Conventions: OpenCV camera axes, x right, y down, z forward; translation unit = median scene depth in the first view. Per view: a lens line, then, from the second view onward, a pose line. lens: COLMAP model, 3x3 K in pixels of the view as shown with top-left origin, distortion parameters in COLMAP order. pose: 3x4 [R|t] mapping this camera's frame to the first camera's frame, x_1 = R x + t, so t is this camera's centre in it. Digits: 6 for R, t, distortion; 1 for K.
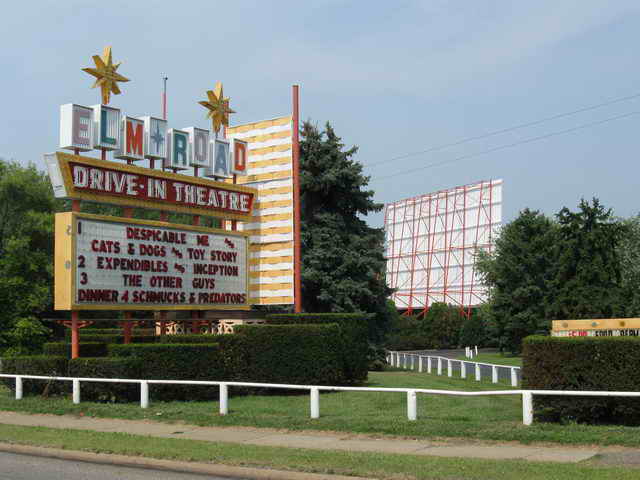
lens RADIAL K [[938.1, 0, 320.0], [0, 938.1, 240.0], [0, 0, 1]] dist [-0.014404, -0.007280]
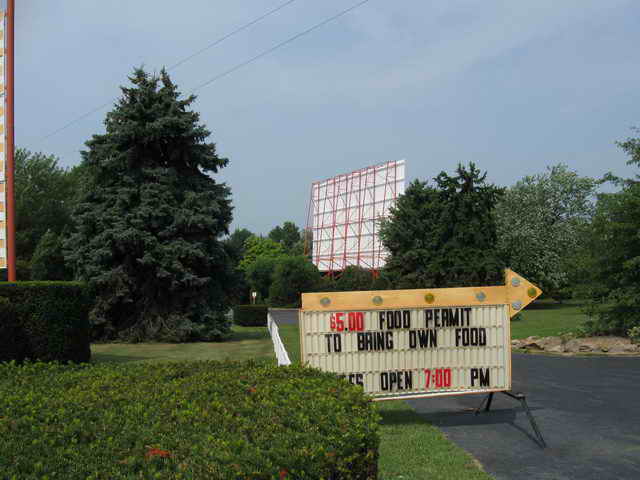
lens RADIAL K [[645.7, 0, 320.0], [0, 645.7, 240.0], [0, 0, 1]] dist [-0.073236, -0.003399]
pose [[0.999883, -0.012091, 0.009361, 0.118952], [0.011857, 0.999625, 0.024700, 0.021187], [-0.009656, -0.024586, 0.999651, 0.290856]]
